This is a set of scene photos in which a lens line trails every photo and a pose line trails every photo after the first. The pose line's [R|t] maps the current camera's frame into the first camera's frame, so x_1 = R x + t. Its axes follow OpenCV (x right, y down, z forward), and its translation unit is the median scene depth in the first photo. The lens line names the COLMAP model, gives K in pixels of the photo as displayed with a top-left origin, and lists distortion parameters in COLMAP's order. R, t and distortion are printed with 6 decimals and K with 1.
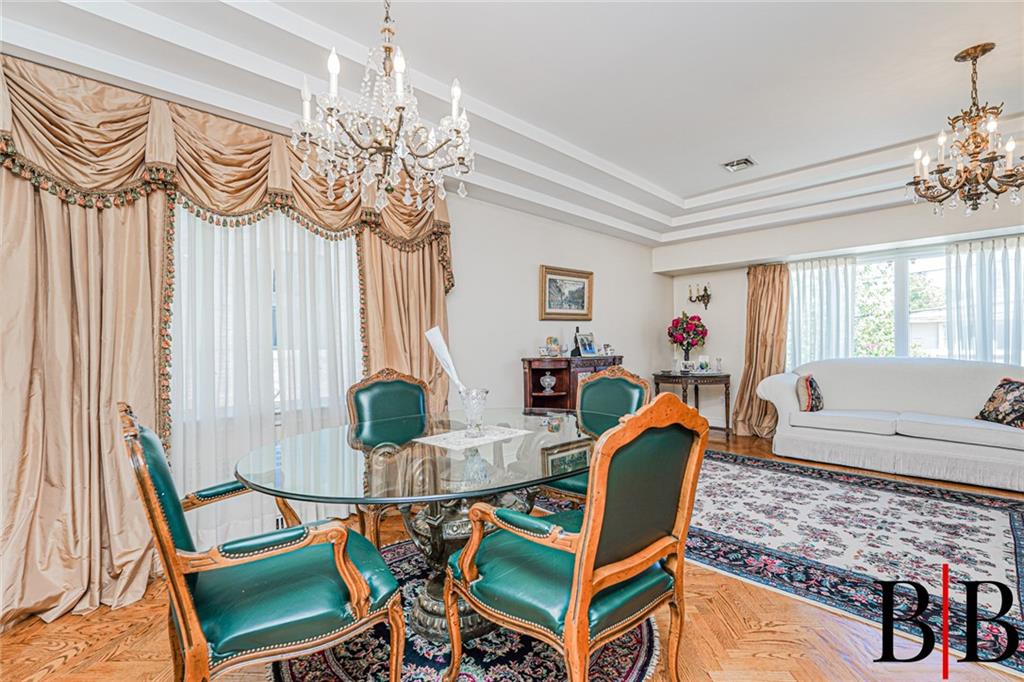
lens RADIAL K [[452.1, 0, 509.0], [0, 452.1, 345.6], [0, 0, 1]] dist [-0.007204, 0.004564]
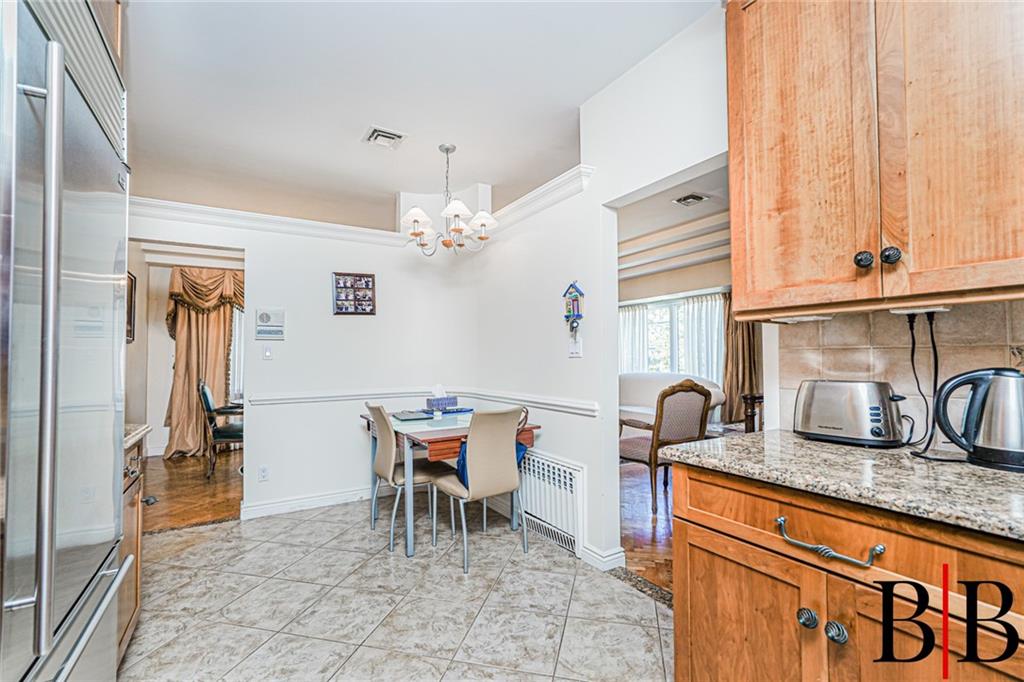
lens RADIAL K [[452.1, 0, 509.0], [0, 452.1, 345.3], [0, 0, 1]] dist [-0.007204, 0.004564]
pose [[0.974584, -0.001998, -0.224013, 0.915771], [-0.005081, 0.999506, -0.031018, -0.018964], [0.223965, 0.031367, 0.974092, -0.771888]]
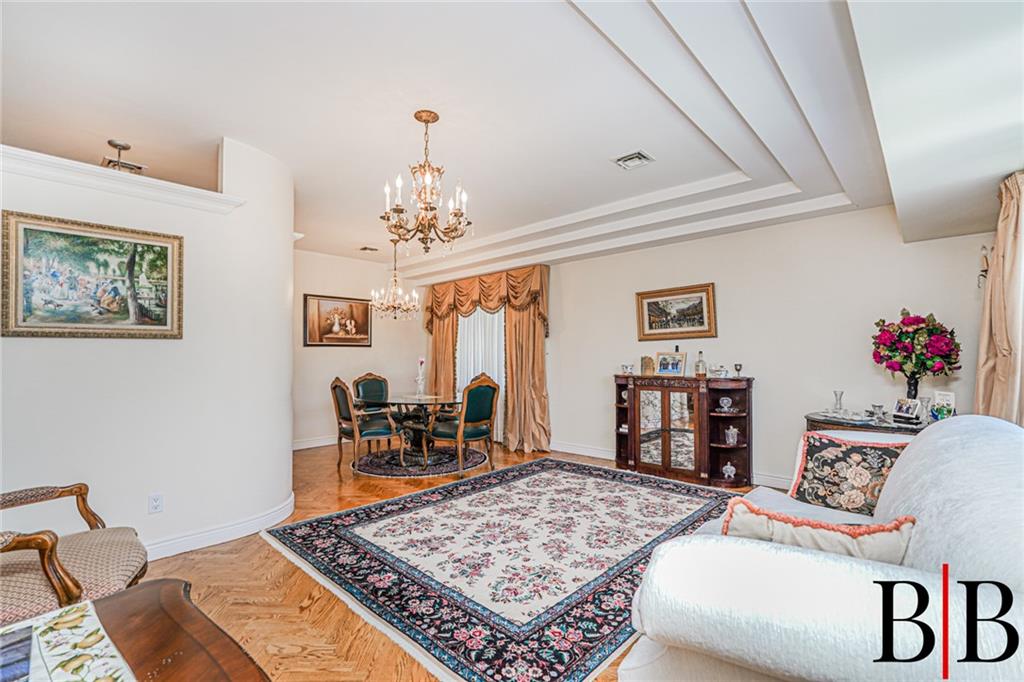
lens RADIAL K [[452.1, 0, 513.1], [0, 452.1, 345.1], [0, 0, 1]] dist [-0.007204, 0.004564]
pose [[0.051698, -0.017213, -0.998514, 1.493605], [-0.000004, 0.999851, -0.017236, -0.034657], [0.998663, 0.000895, 0.051690, 0.795908]]
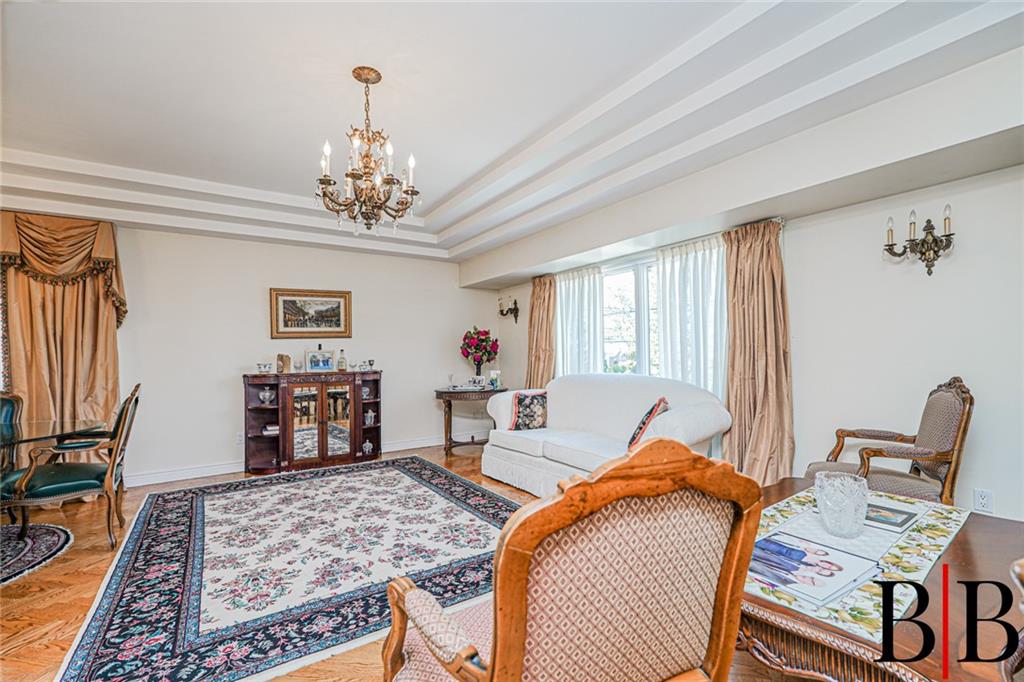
lens RADIAL K [[452.1, 0, 507.7], [0, 452.1, 347.1], [0, 0, 1]] dist [-0.007204, 0.004564]
pose [[0.982777, -0.010626, -0.184492, 1.044593], [0.006901, 0.999759, -0.020821, -0.012968], [0.184668, 0.019190, 0.982614, 0.055671]]
